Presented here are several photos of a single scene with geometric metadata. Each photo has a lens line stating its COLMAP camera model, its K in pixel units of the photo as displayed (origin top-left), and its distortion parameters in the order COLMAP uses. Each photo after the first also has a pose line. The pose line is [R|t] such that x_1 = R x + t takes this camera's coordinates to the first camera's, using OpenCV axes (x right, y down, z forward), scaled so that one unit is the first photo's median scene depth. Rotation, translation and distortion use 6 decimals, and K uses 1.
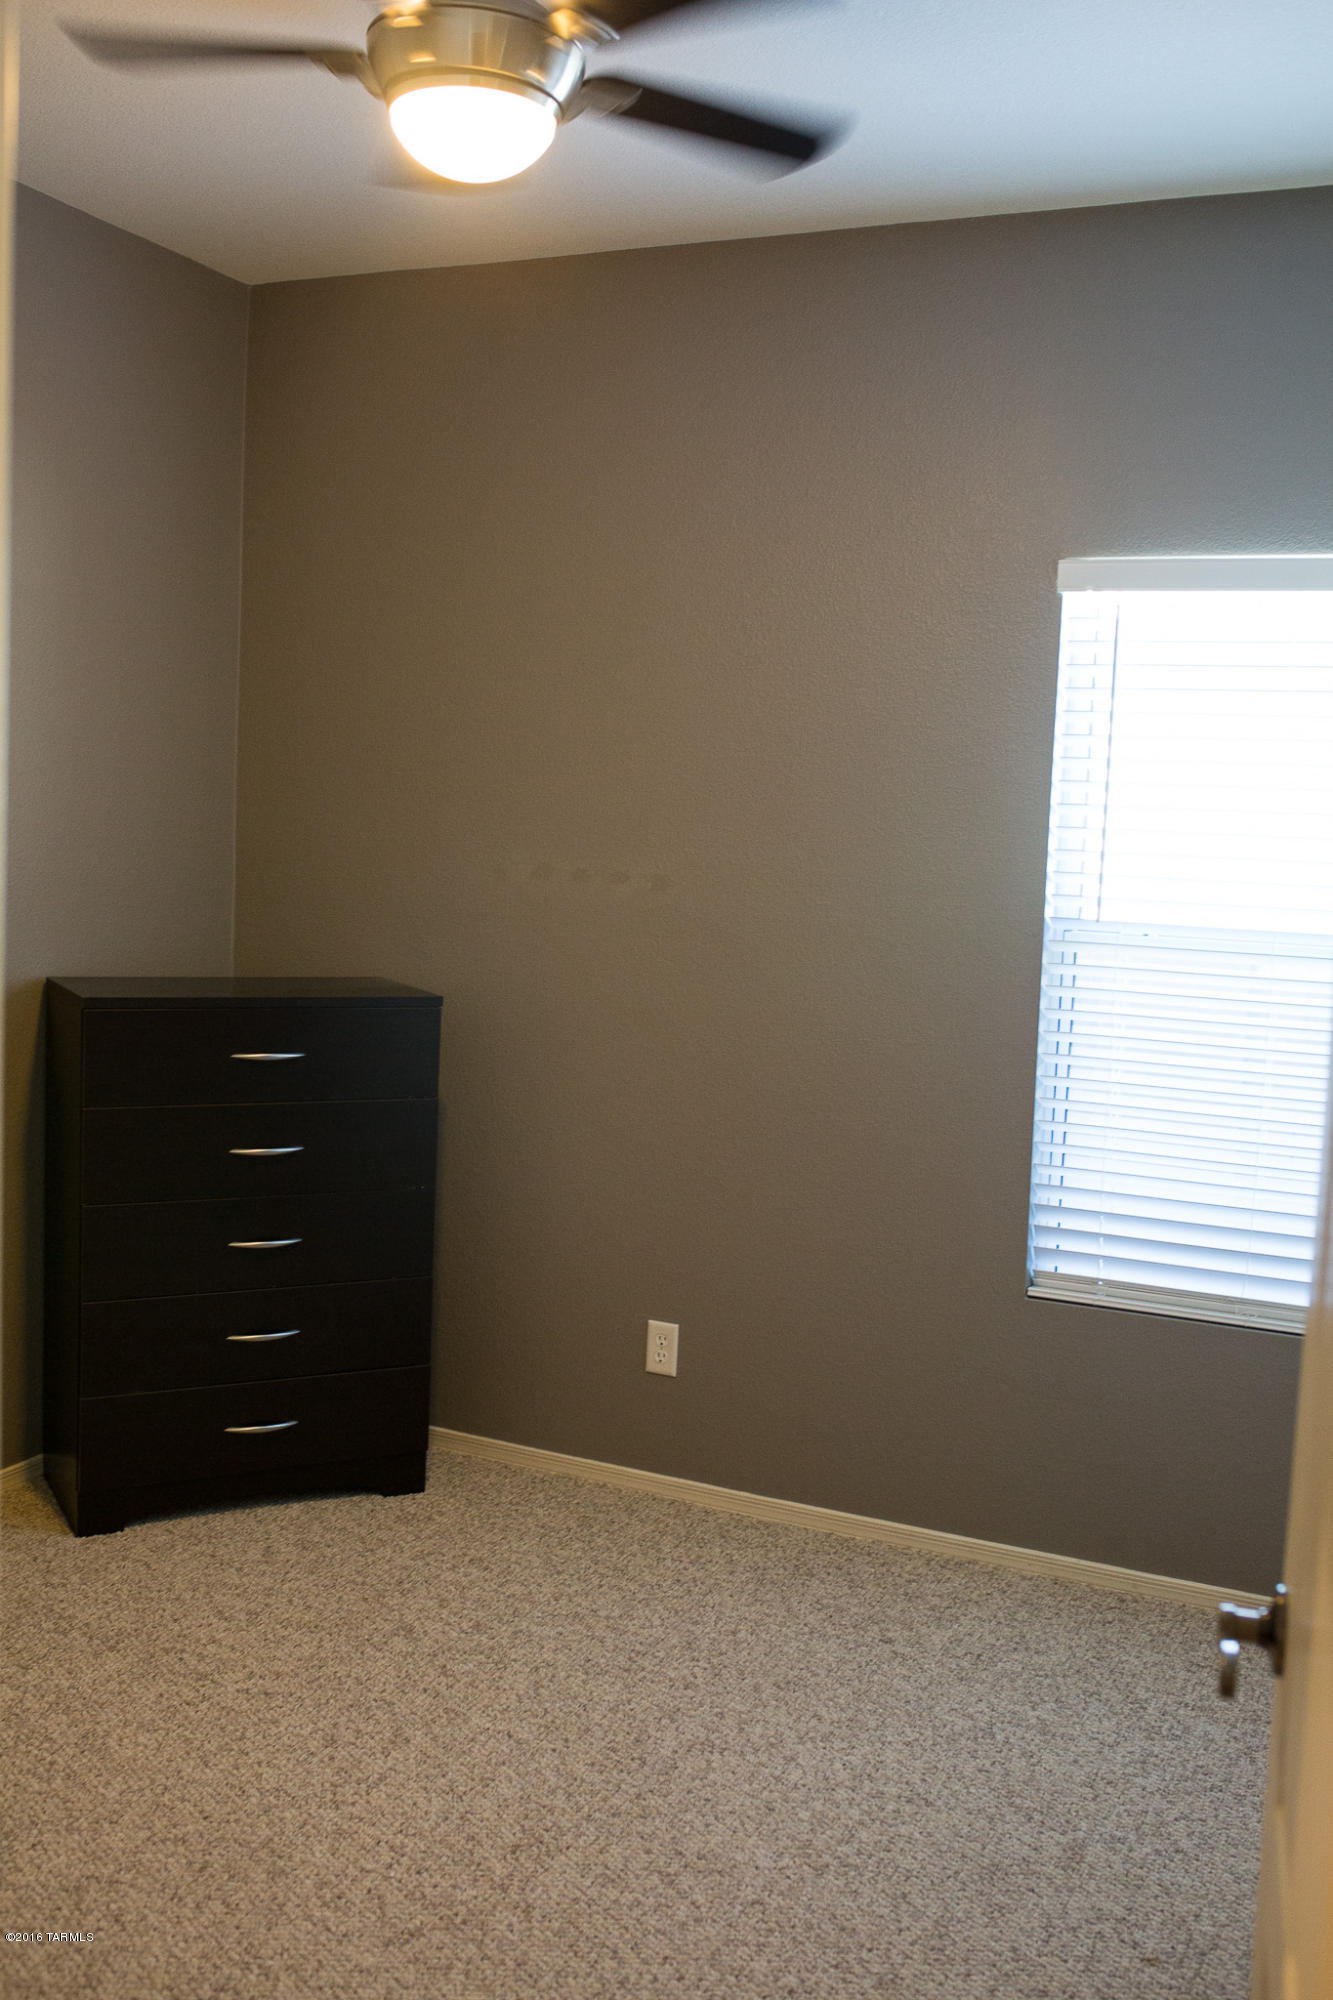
lens RADIAL K [[1905.7, 0, 666.5], [0, 1905.7, 1000.0], [0, 0, 1]] dist [-0.062700, 0.101511]
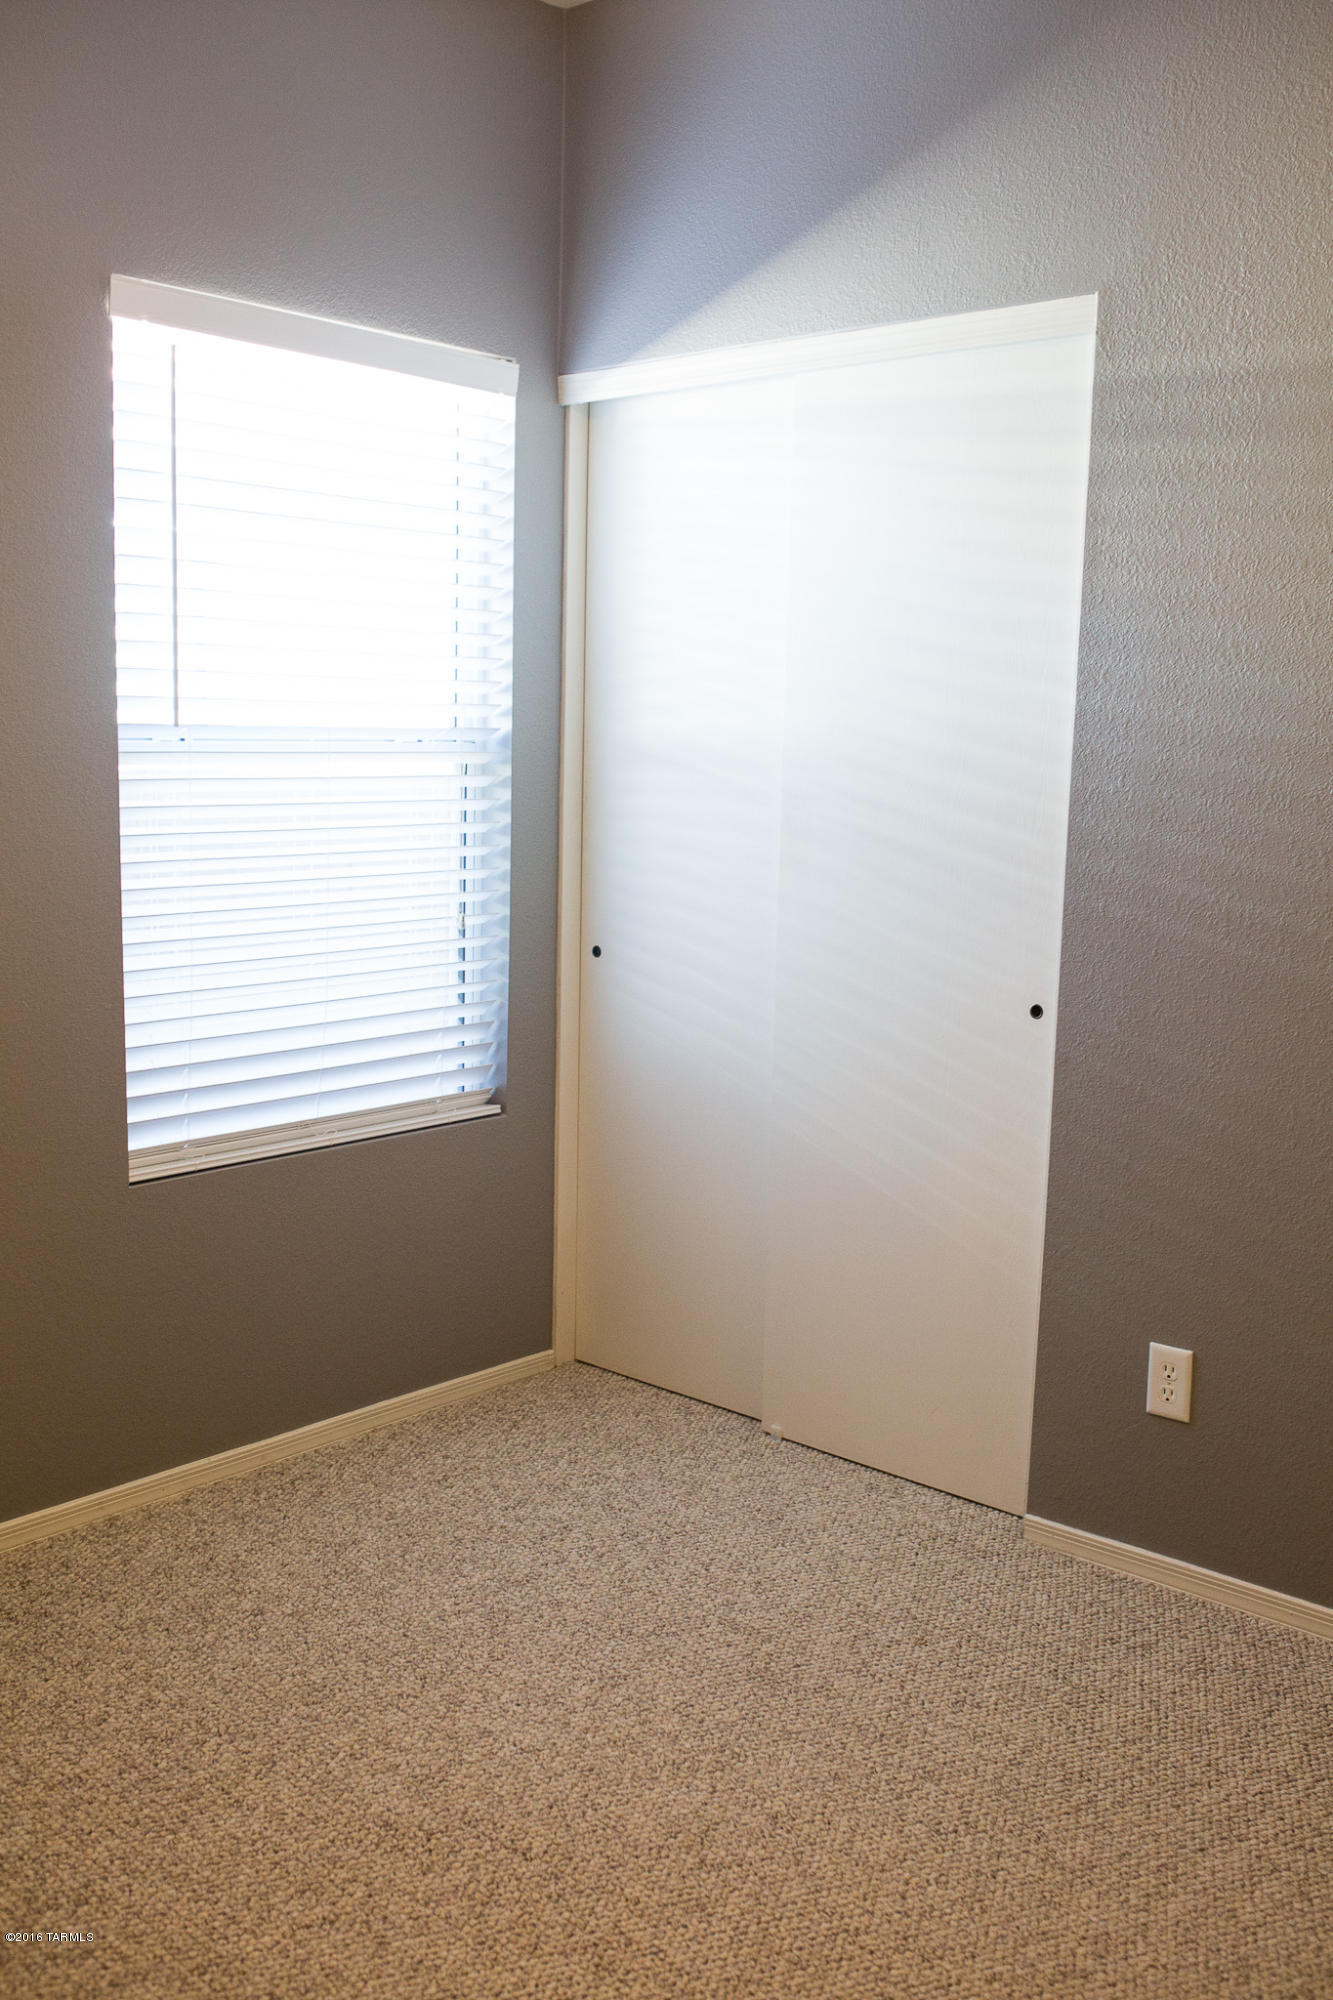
lens RADIAL K [[1905.7, 0, 666.5], [0, 1905.7, 1000.0], [0, 0, 1]] dist [-0.062700, 0.101511]
pose [[0.281497, -0.172782, 0.943878, -0.535618], [0.078606, 0.984501, 0.156776, -0.036539], [-0.956337, 0.030063, 0.290716, 0.554249]]
